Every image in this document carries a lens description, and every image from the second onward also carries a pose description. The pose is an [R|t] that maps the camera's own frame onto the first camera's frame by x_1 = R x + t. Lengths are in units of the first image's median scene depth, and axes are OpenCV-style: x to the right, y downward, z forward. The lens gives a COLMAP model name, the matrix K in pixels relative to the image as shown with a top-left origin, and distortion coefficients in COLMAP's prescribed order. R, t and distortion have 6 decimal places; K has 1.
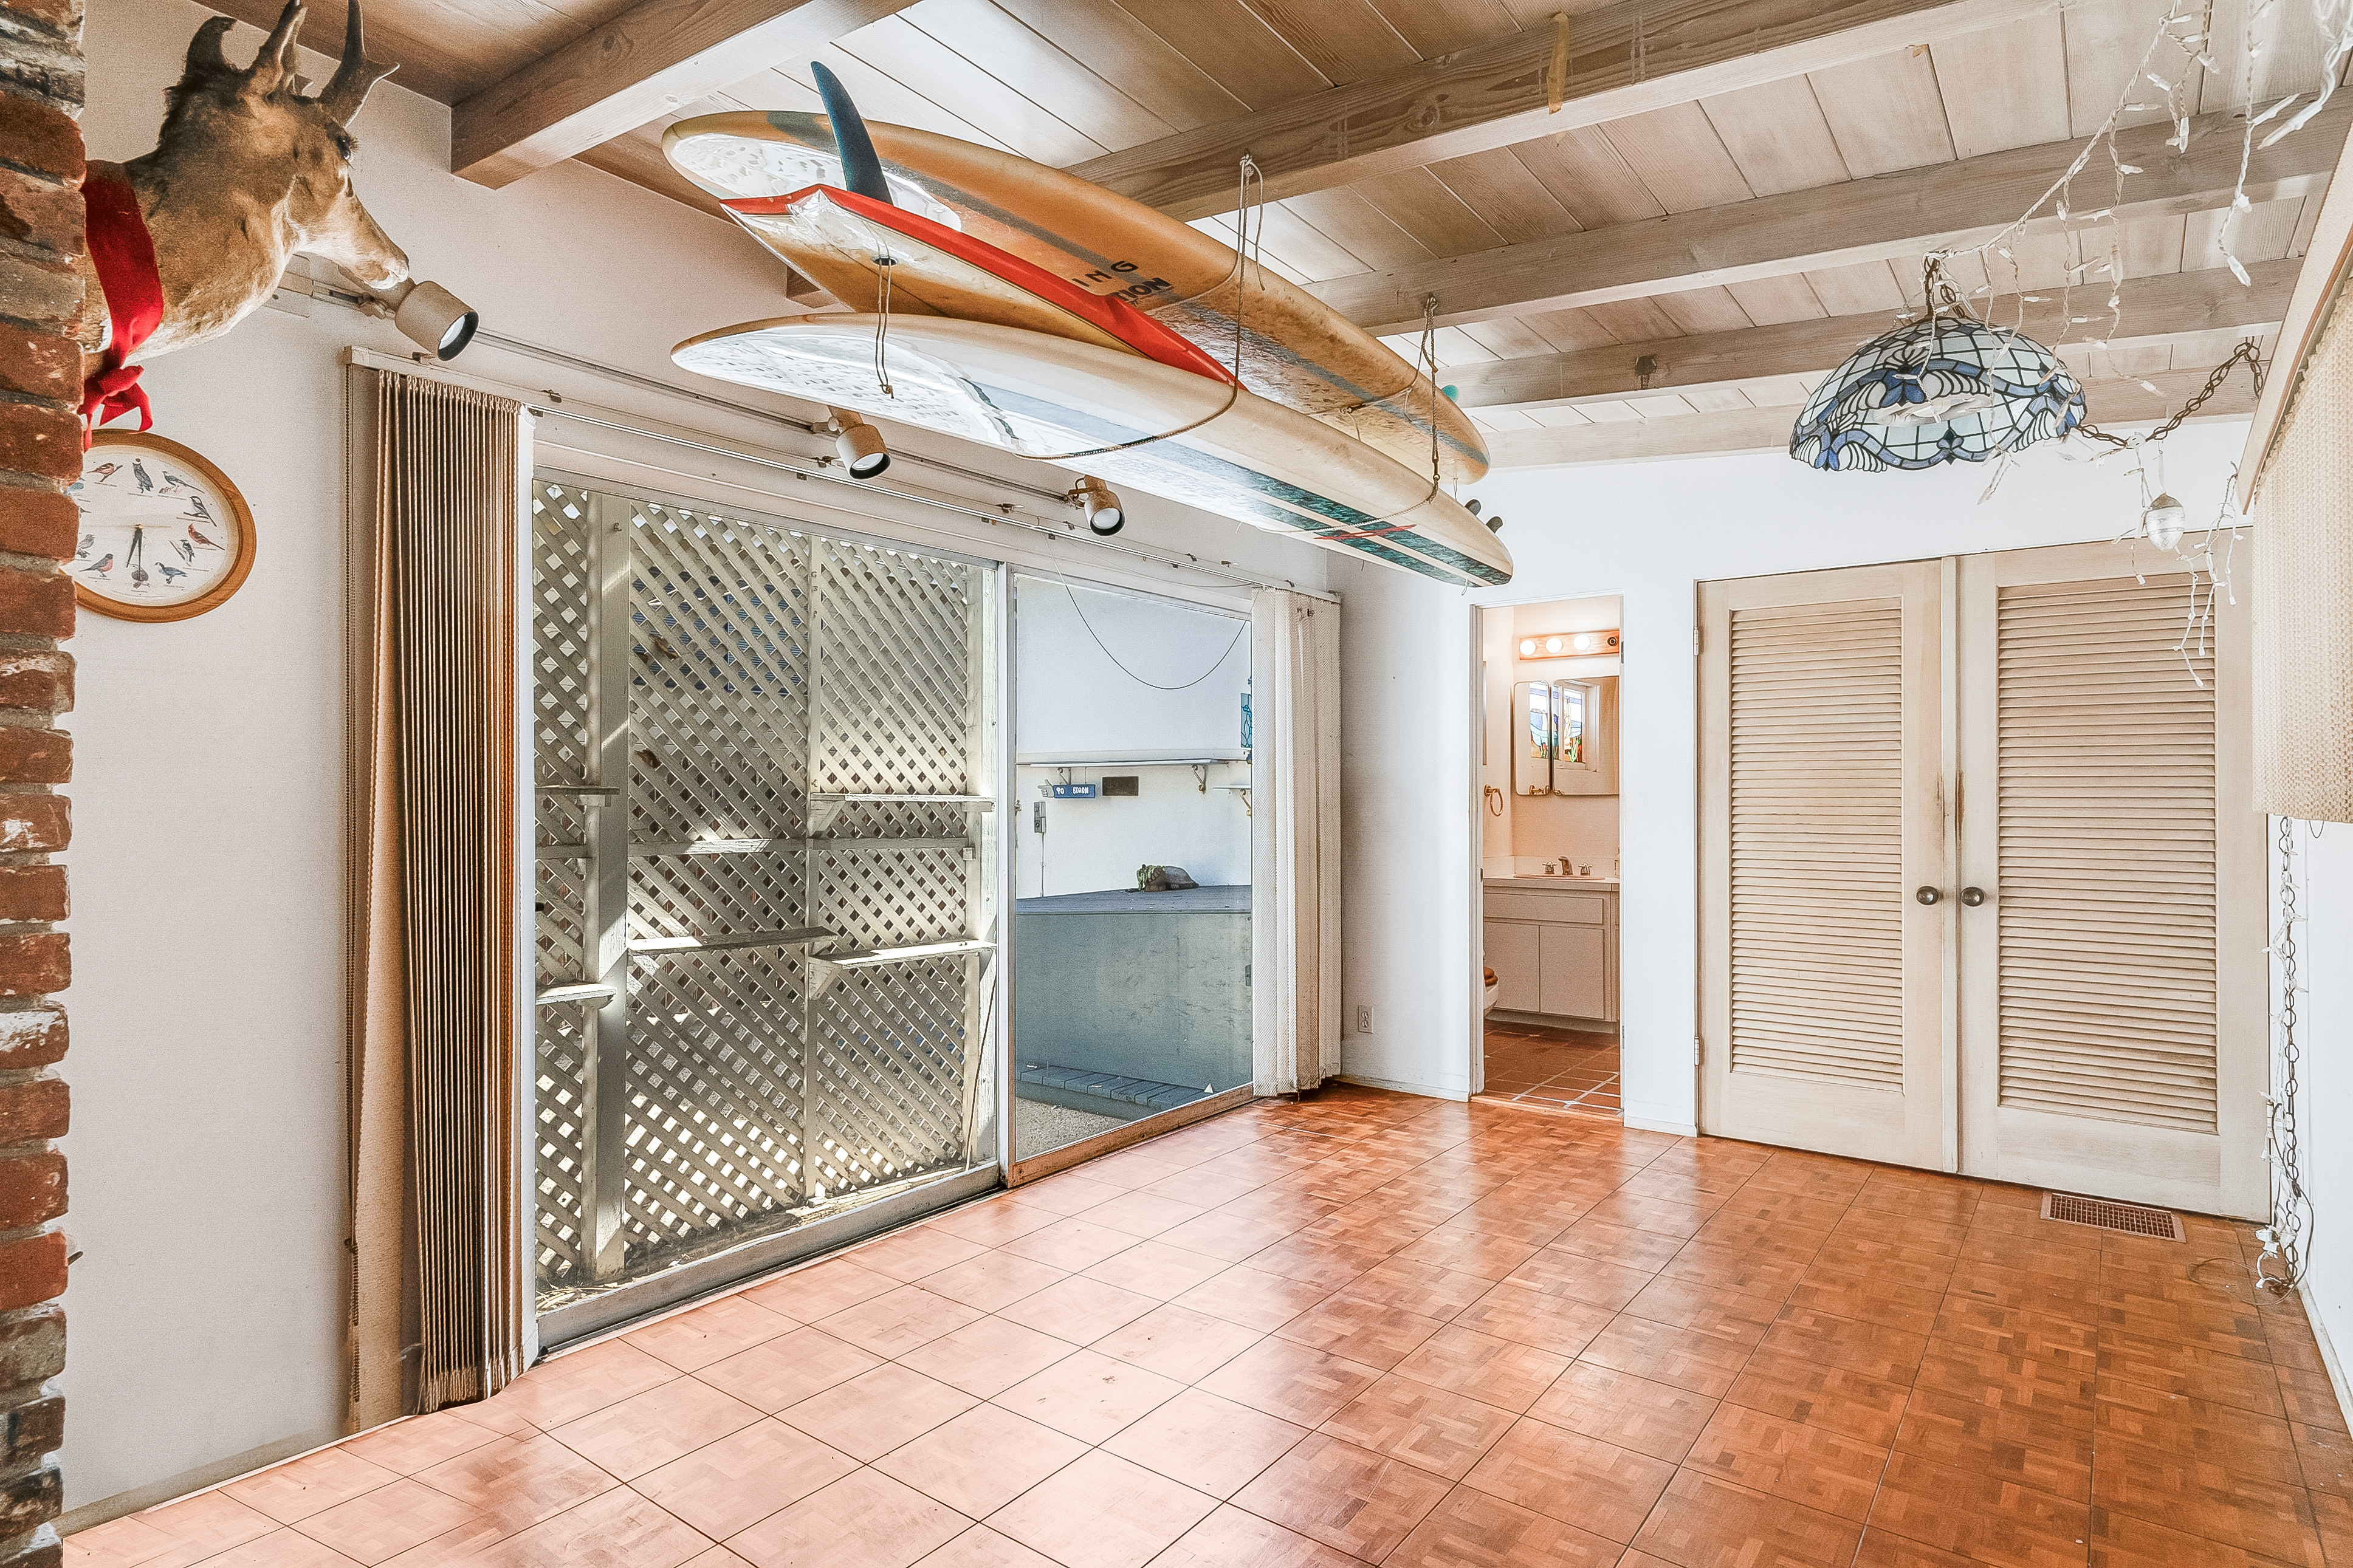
lens RADIAL K [[1263.2, 0, 1178.2], [0, 1263.2, 798.4], [0, 0, 1]] dist [0.004287, -0.007645]
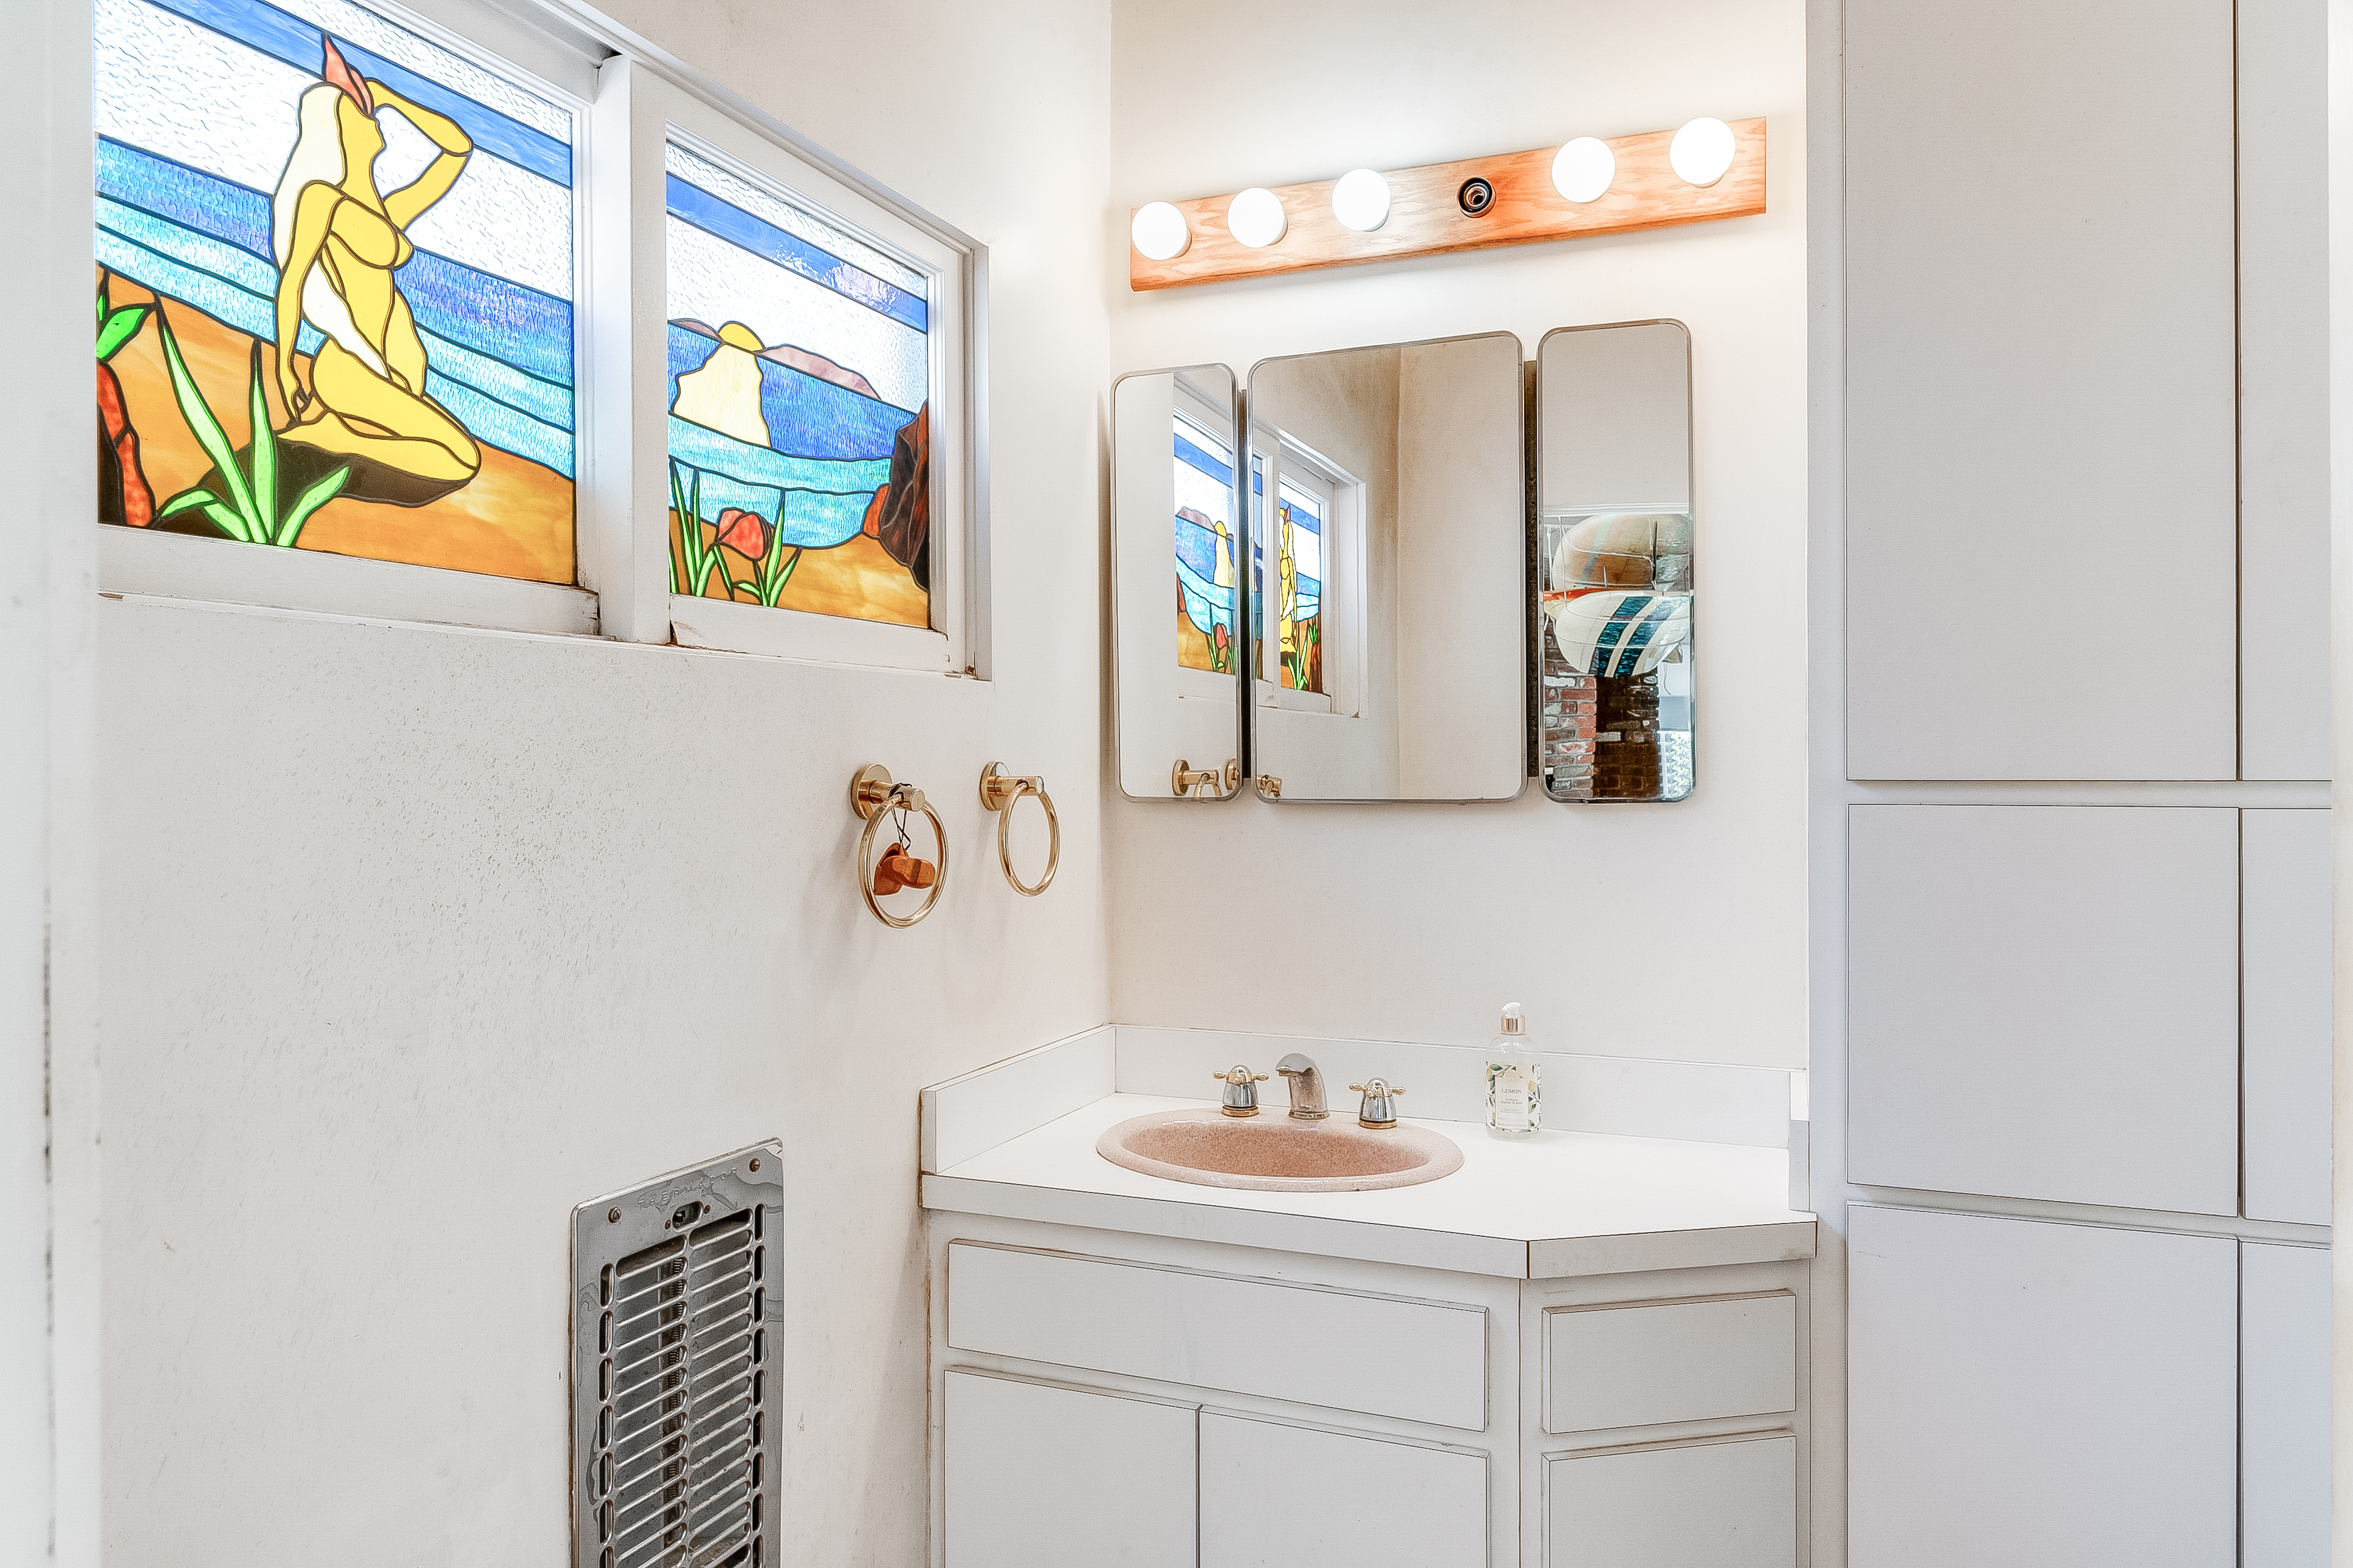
lens RADIAL K [[1636.7, 0, 1176.9], [0, 1636.7, 772.2], [0, 0, 1]] dist [-0.000615, -0.000022]
pose [[0.968312, -0.003921, 0.249712, 0.200072], [0.001046, 0.999932, 0.011643, -0.012729], [-0.249741, -0.011013, 0.968250, 0.687283]]
